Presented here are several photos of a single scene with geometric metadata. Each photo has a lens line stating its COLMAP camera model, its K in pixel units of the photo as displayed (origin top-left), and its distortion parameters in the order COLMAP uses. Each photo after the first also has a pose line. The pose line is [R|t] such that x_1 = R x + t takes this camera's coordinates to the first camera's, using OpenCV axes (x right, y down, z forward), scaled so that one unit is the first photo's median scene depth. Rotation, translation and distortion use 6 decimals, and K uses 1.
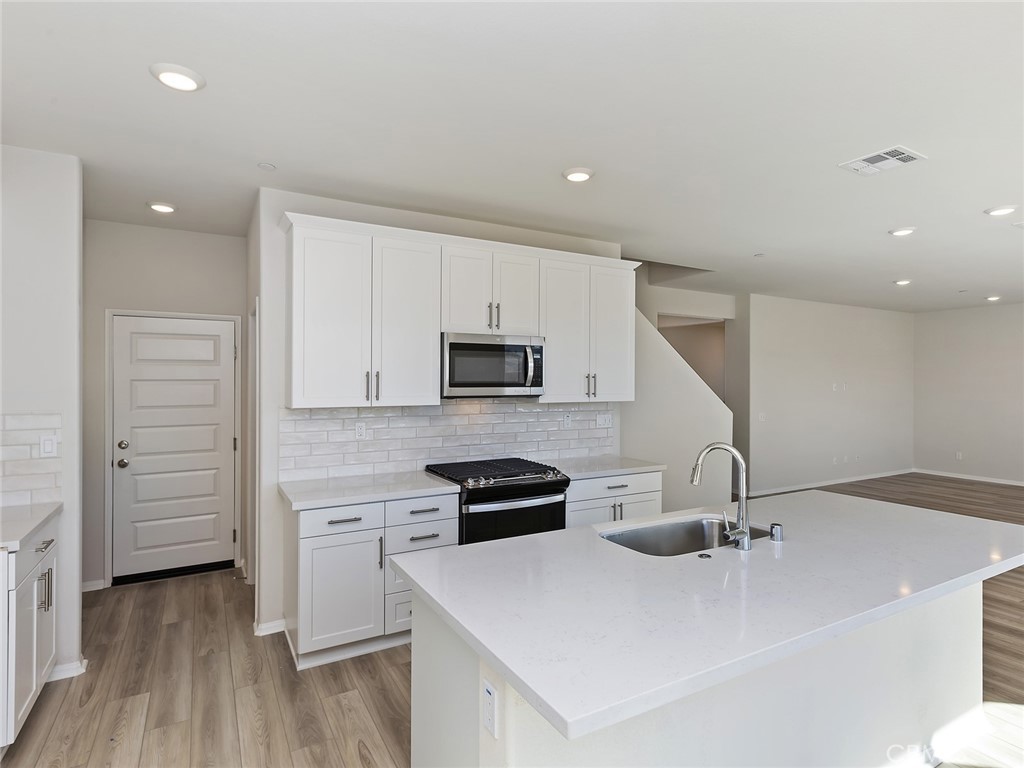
lens RADIAL K [[555.8, 0, 524.1], [0, 555.8, 376.1], [0, 0, 1]] dist [0.004680, 0.000761]
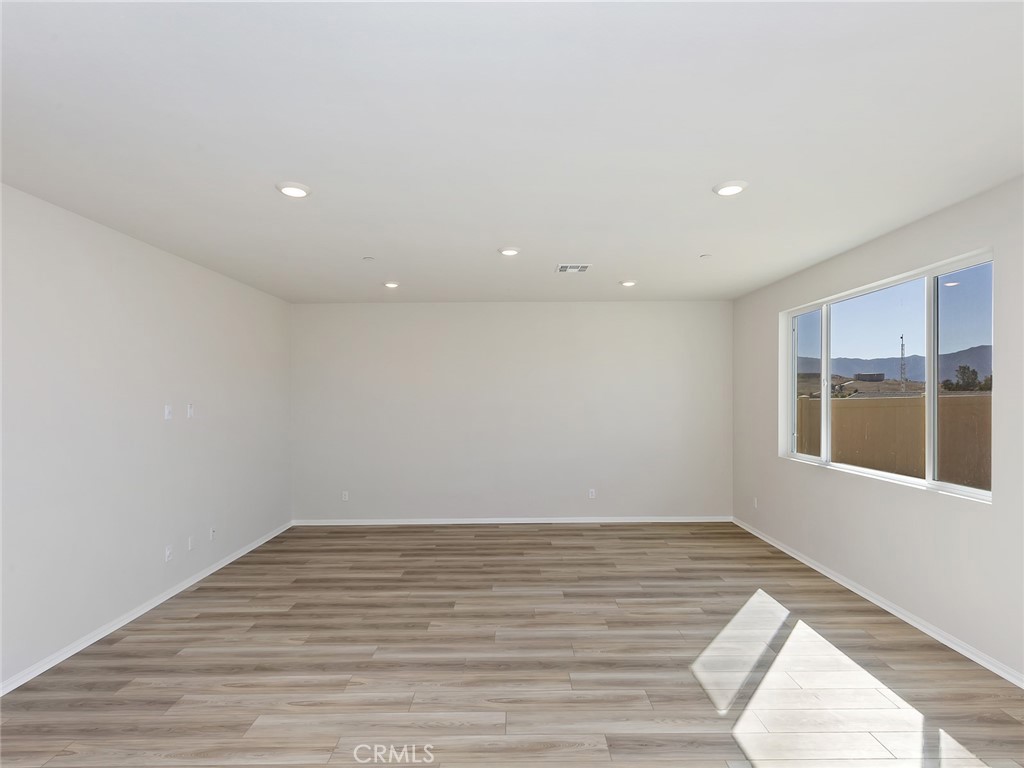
lens RADIAL K [[522.6, 0, 513.7], [0, 522.6, 393.7], [0, 0, 1]] dist [0.004093, 0.000155]
pose [[0.504315, -0.007607, 0.863486, 0.622965], [0.005329, 0.999970, 0.005697, 0.001212], [-0.863503, 0.001729, 0.504340, 0.986052]]
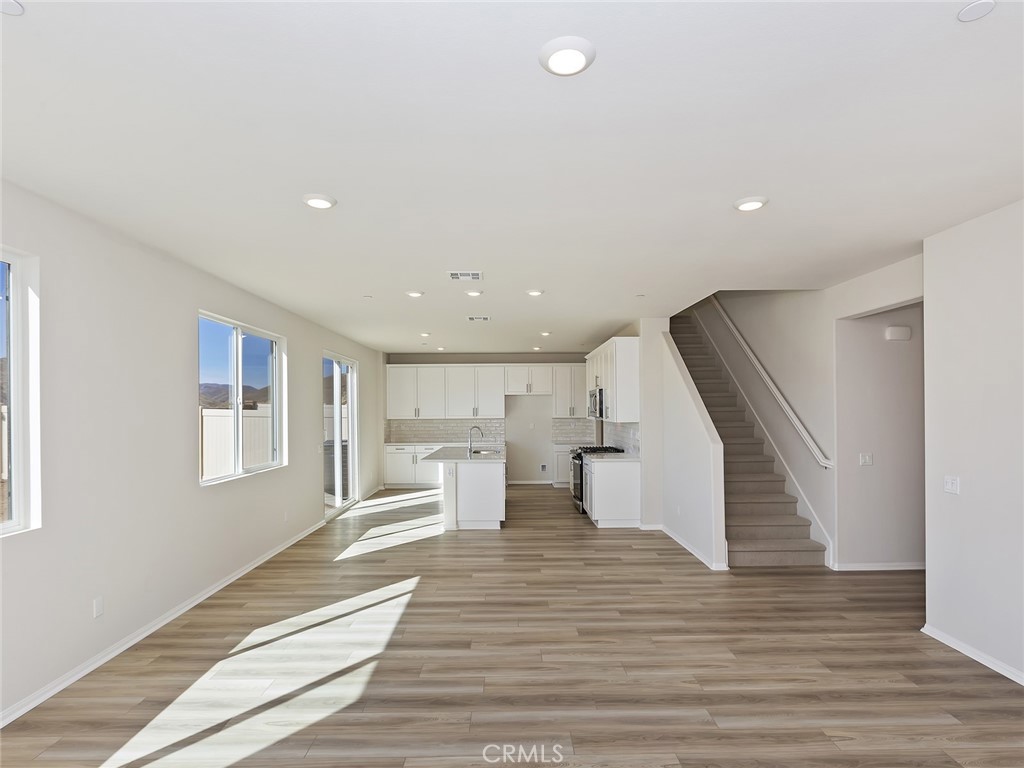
lens RADIAL K [[546.0, 0, 525.9], [0, 546.0, 416.8], [0, 0, 1]] dist [0.011492, -0.000191]
pose [[-0.473451, 0.011637, -0.880743, 1.926046], [0.007600, 0.999929, 0.009126, 0.012758], [0.880787, -0.002373, -0.473506, 1.699626]]
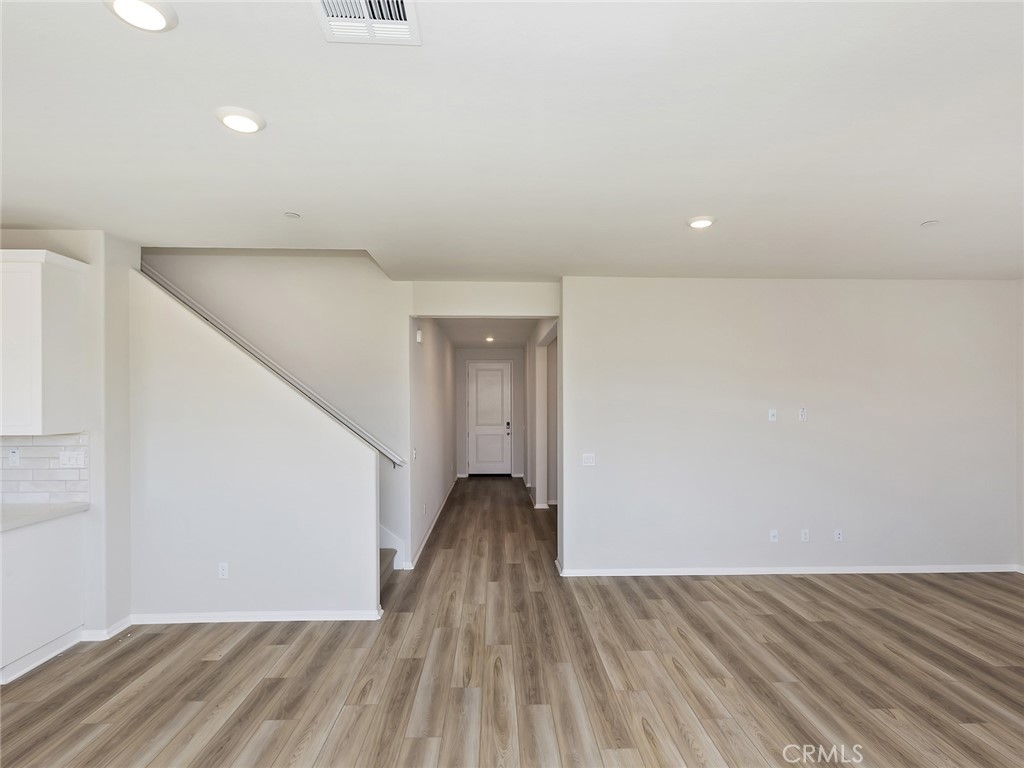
lens RADIAL K [[528.4, 0, 514.1], [0, 528.4, 402.5], [0, 0, 1]] dist [0.001715, -0.000783]
pose [[0.881331, -0.008611, -0.472421, 1.225437], [0.009304, 0.999956, -0.000870, 0.008071], [0.472408, -0.003628, 0.881373, 0.748463]]
